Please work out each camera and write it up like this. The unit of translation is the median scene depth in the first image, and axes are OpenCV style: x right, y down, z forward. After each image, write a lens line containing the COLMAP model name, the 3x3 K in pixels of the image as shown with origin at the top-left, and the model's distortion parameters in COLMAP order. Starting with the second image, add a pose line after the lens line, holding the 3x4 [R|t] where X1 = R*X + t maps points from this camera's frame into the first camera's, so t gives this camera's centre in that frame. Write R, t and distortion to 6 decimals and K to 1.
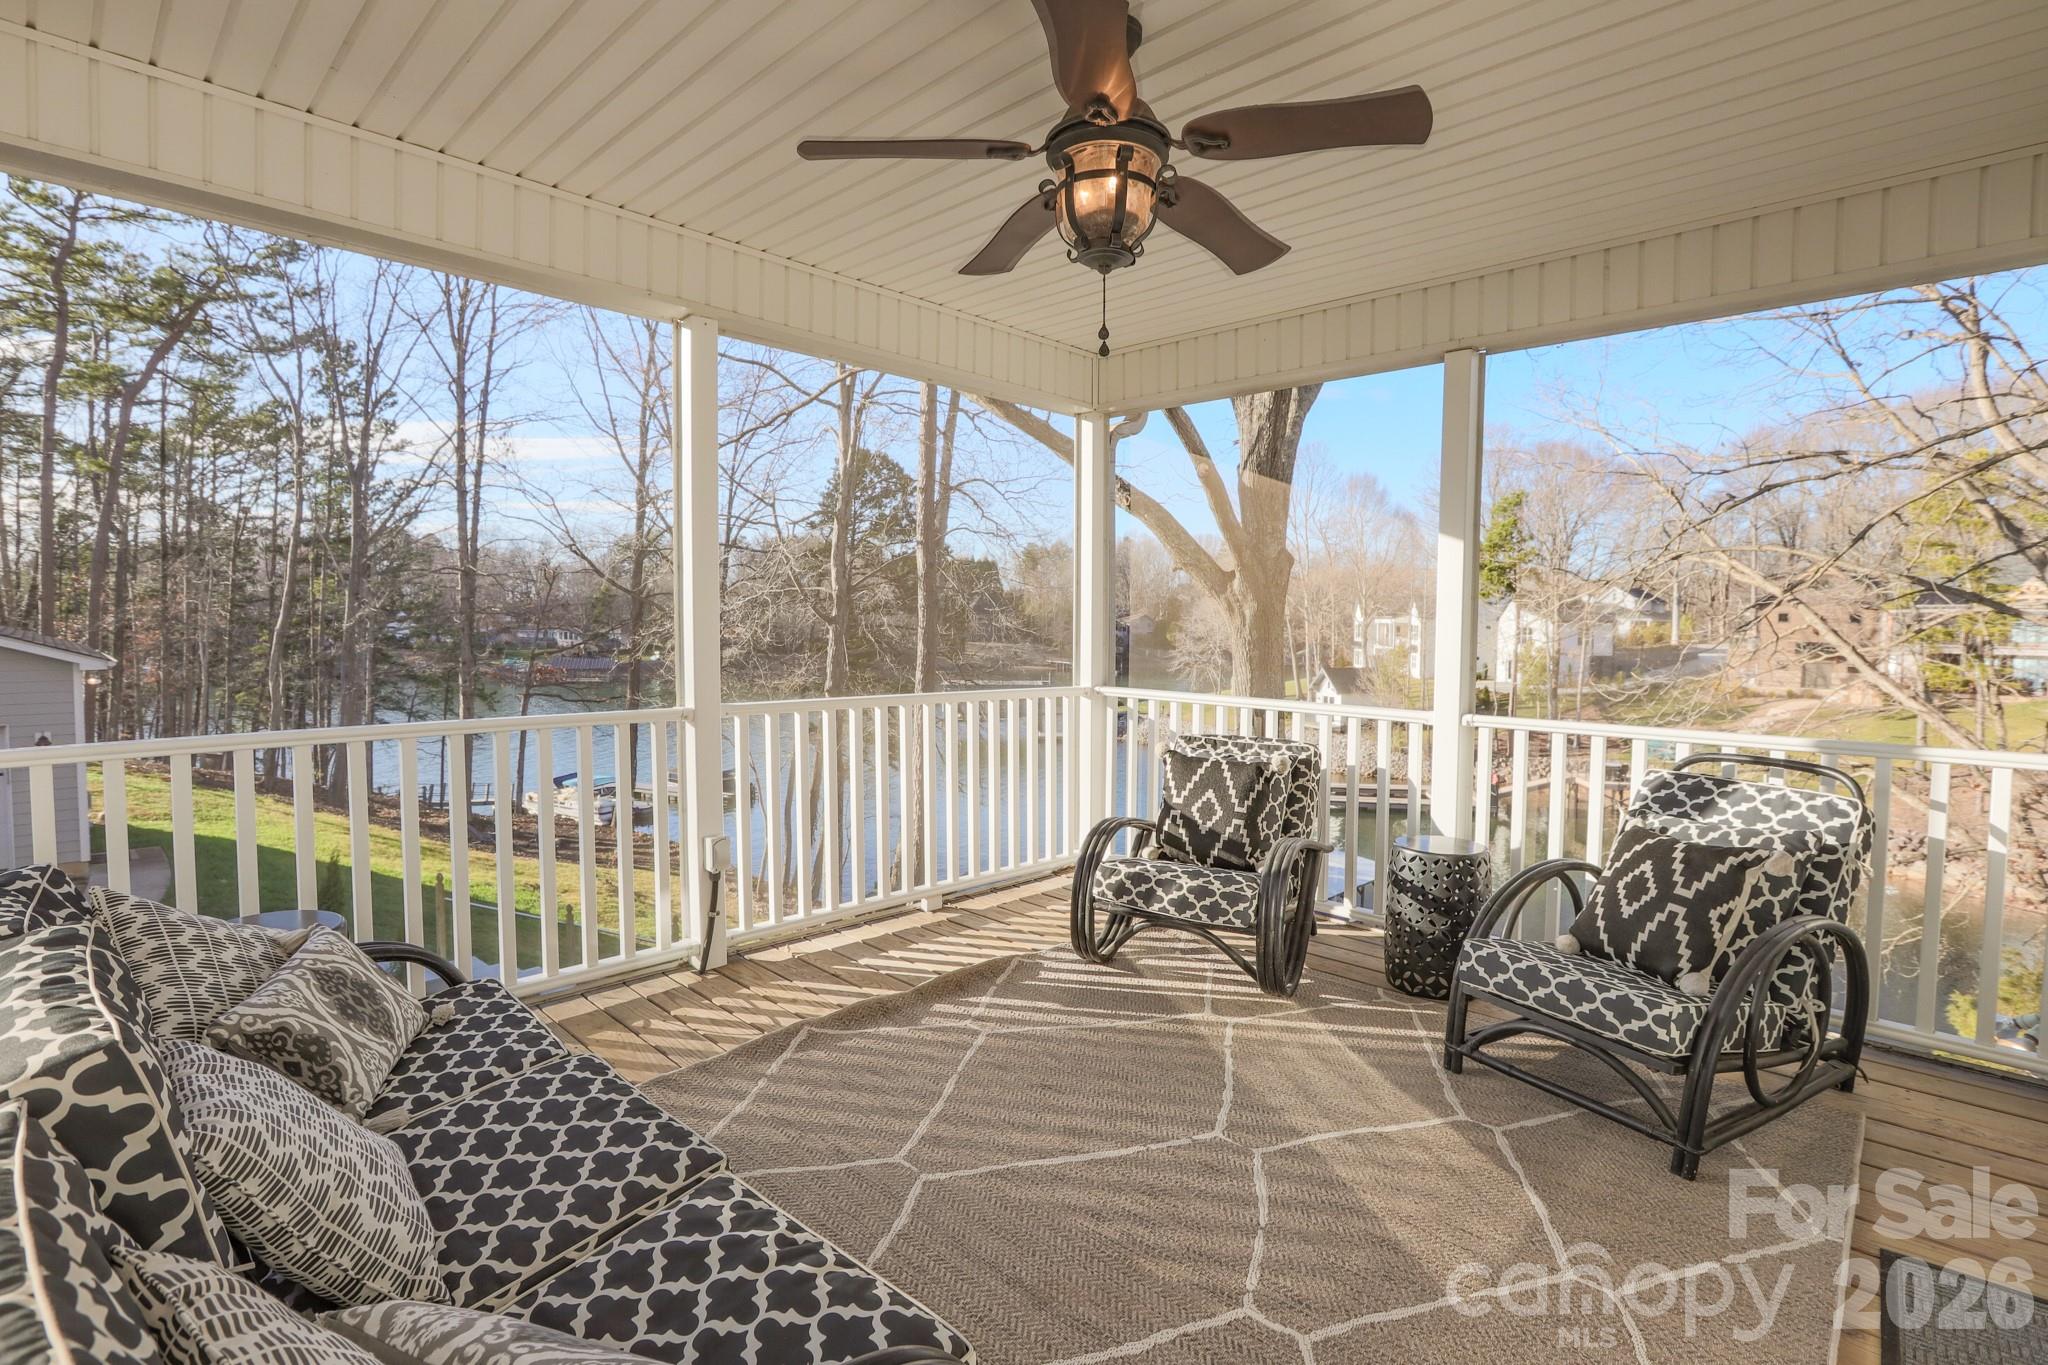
lens RADIAL K [[977.2, 0, 1023.6], [0, 977.2, 673.6], [0, 0, 1]] dist [-0.003487, 0.000453]
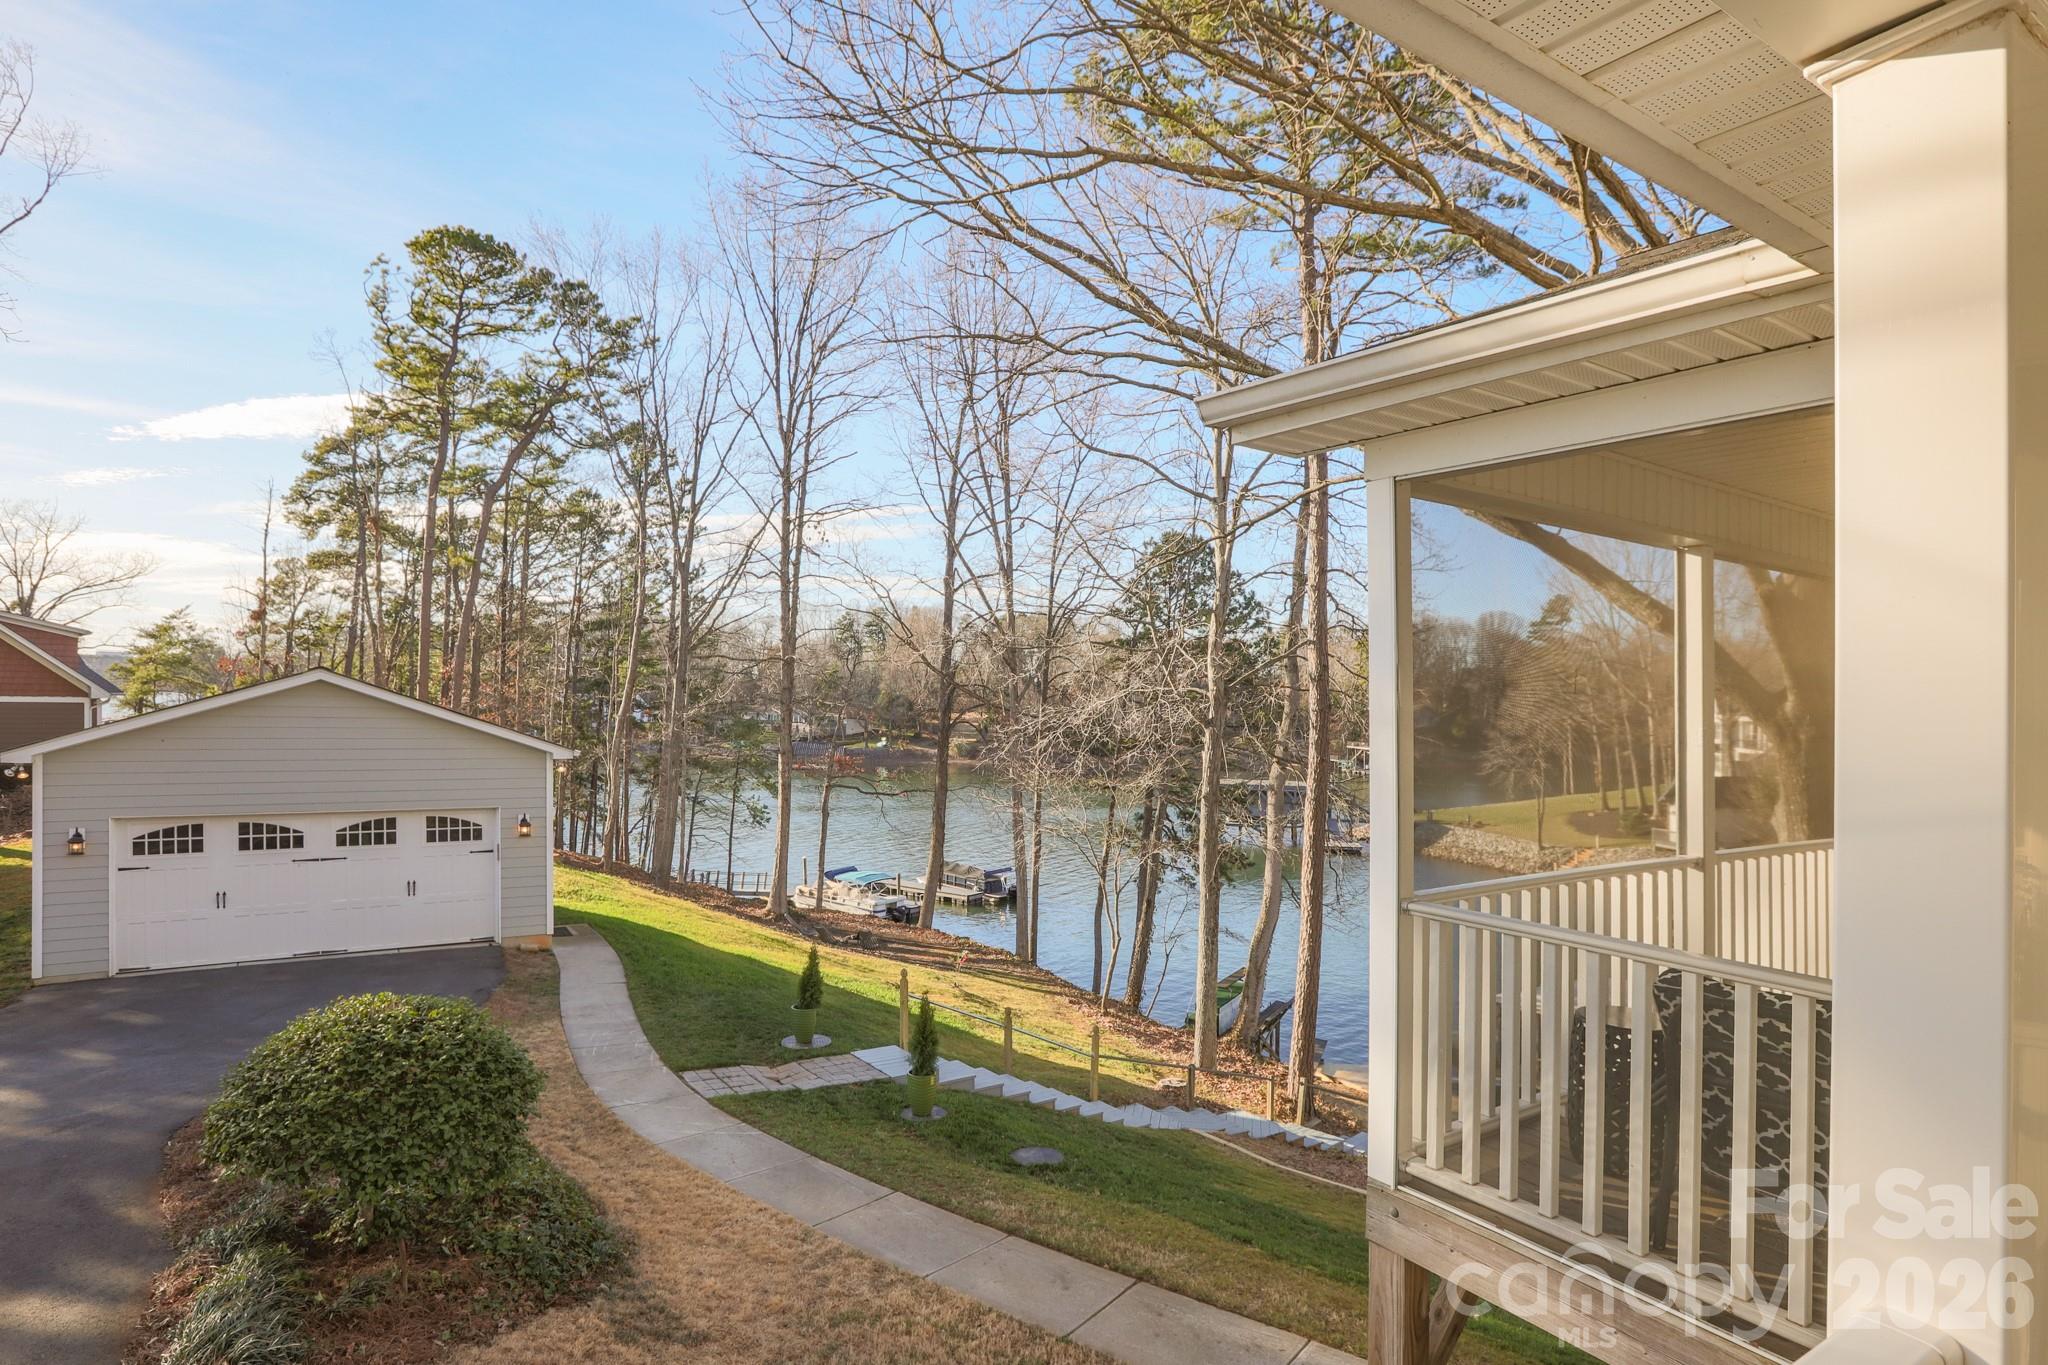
lens RADIAL K [[1124.9, 0, 1024.0], [0, 1124.9, 682.5], [0, 0, 1]] dist [-0.052307, -0.000093]
pose [[0.983737, 0.011788, -0.179227, -0.125313], [-0.024792, 0.997204, -0.070495, -0.008074], [0.177895, 0.073792, 0.981279, -0.076633]]
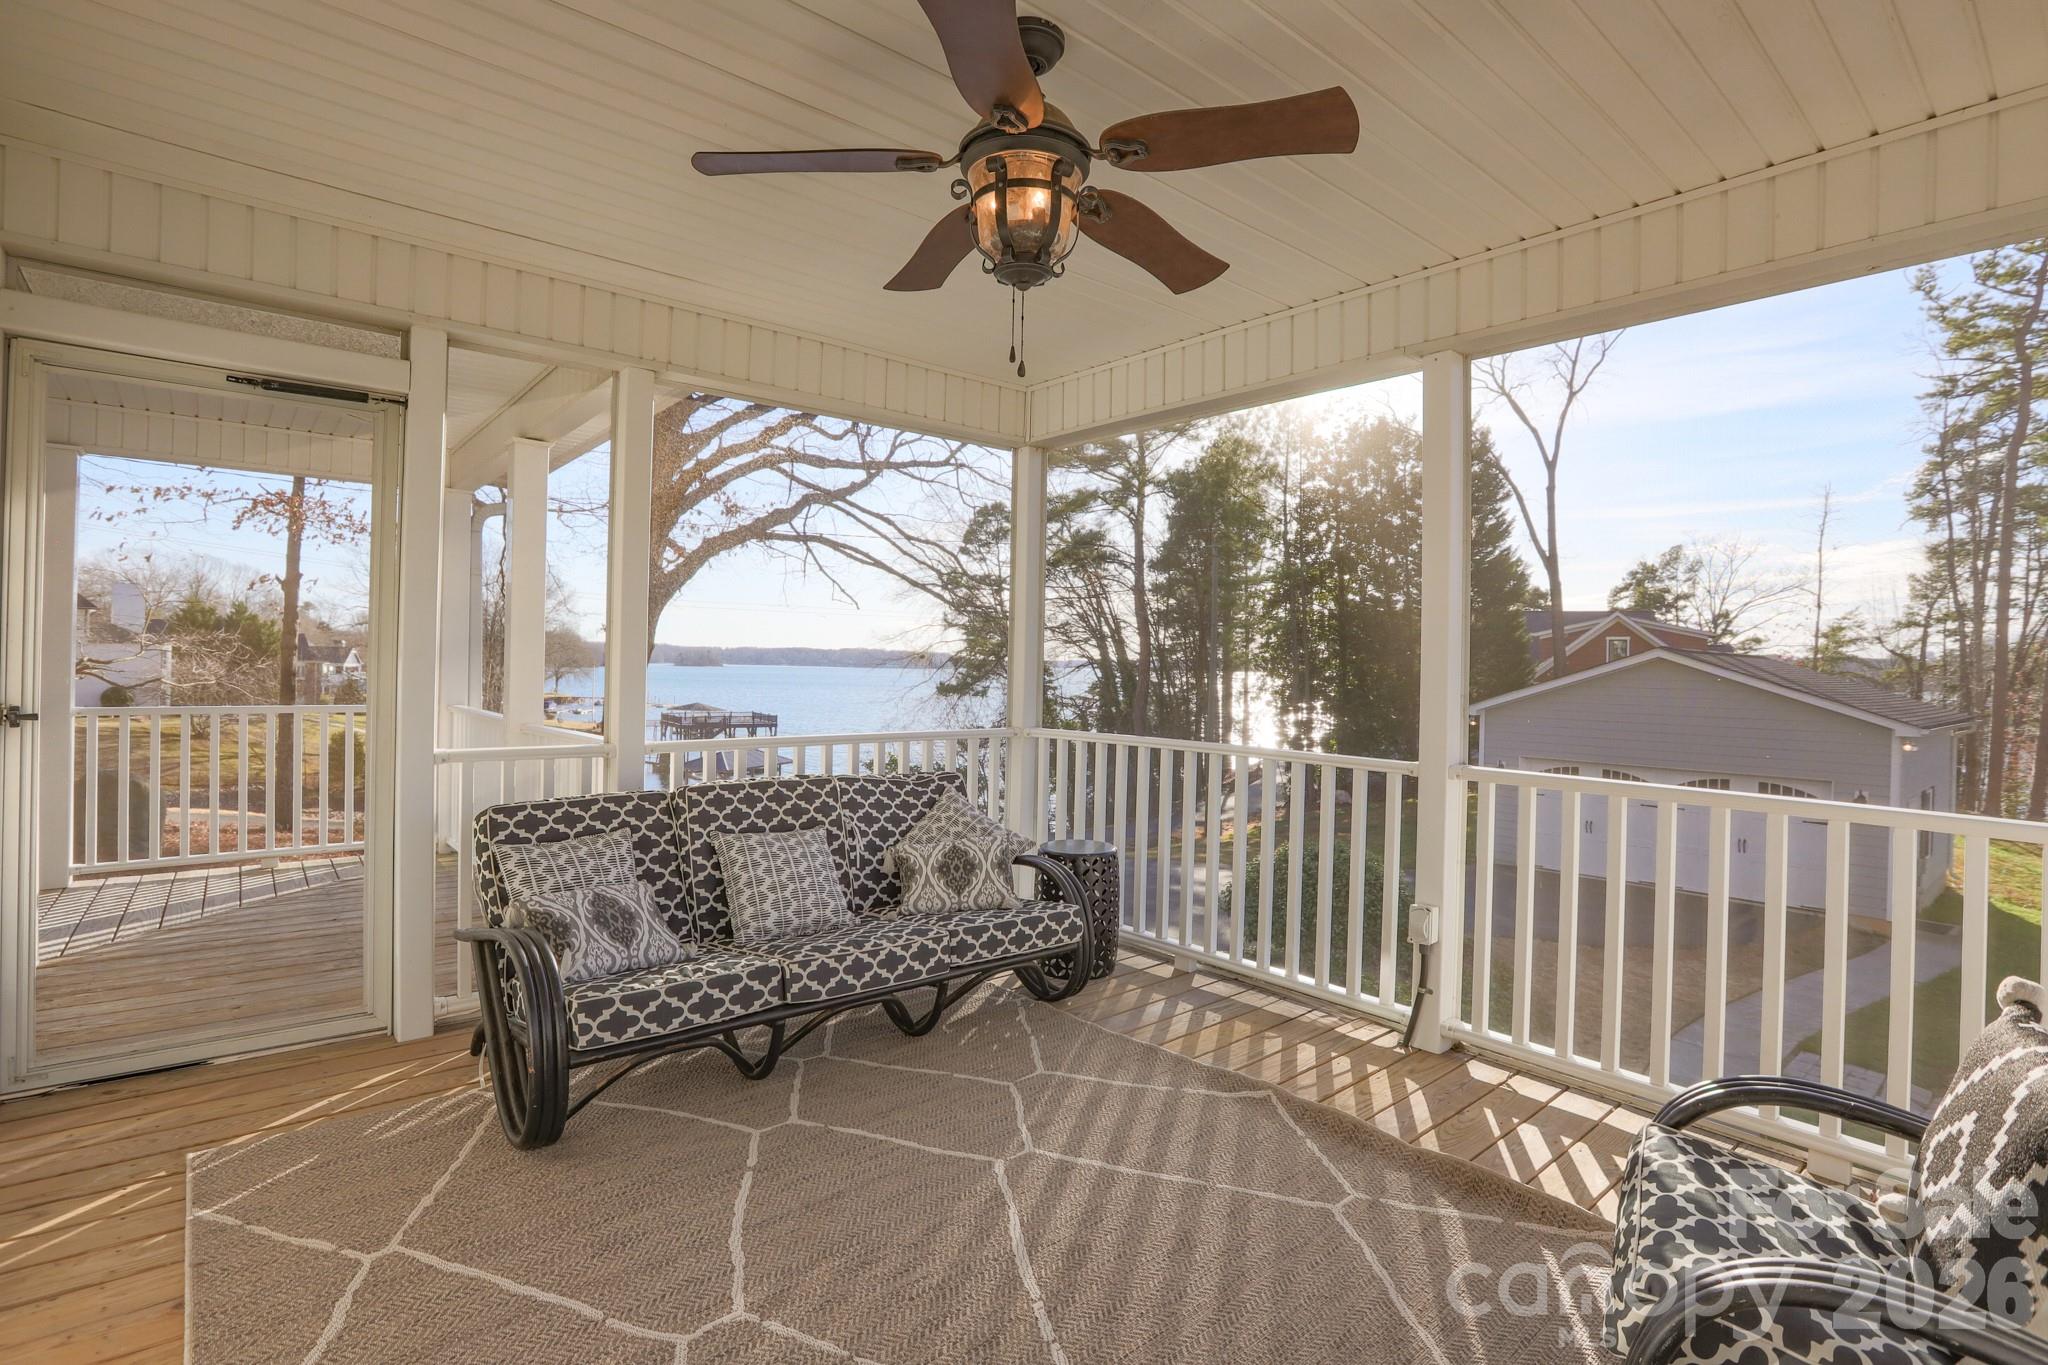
lens RADIAL K [[977.2, 0, 1023.6], [0, 977.2, 673.6], [0, 0, 1]] dist [-0.003487, 0.000453]
pose [[-0.087341, -0.000498, -0.996178, 0.094752], [-0.074562, 0.997198, 0.006039, -0.004150], [0.993384, 0.074805, -0.087133, 0.102870]]
